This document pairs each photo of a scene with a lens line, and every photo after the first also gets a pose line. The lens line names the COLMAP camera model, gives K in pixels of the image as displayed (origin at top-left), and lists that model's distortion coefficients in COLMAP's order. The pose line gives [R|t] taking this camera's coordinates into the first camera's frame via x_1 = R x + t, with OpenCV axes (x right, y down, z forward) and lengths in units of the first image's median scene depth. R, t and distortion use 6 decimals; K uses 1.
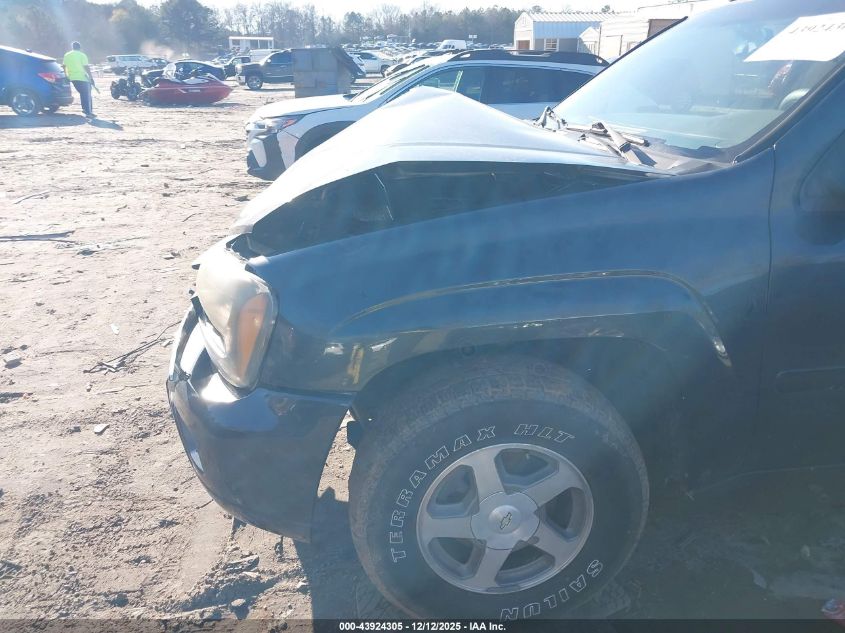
lens RADIAL K [[644.5, 0, 422.5], [0, 644.5, 316.5], [0, 0, 1]] dist [-0.010979, 0.036515]
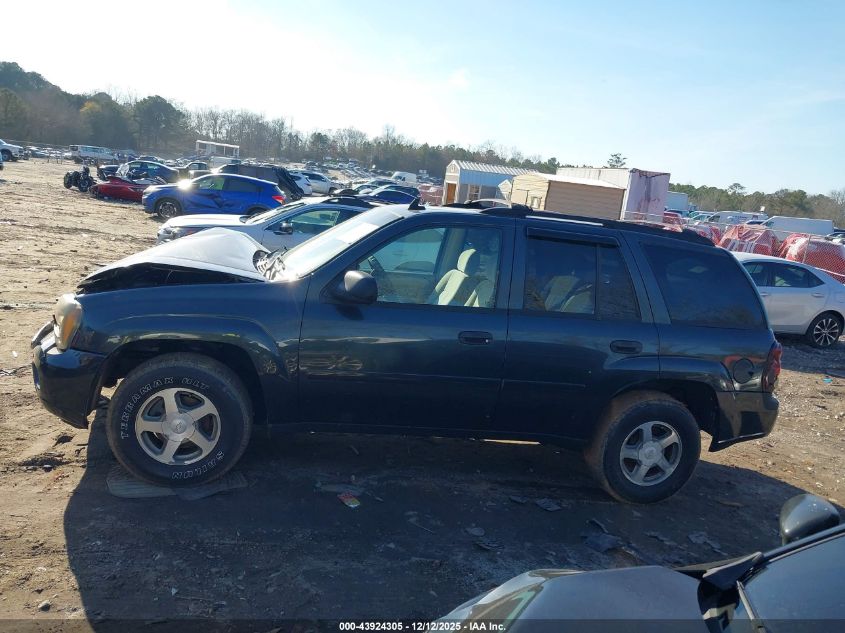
lens RADIAL K [[665.9, 0, 422.5], [0, 665.9, 316.5], [0, 0, 1]] dist [0.003089, 0.003289]
pose [[0.991545, 0.109238, 0.070038, 0.110442], [-0.094582, 0.977936, -0.186266, 0.043342], [-0.088840, 0.178067, 0.980000, -0.199318]]
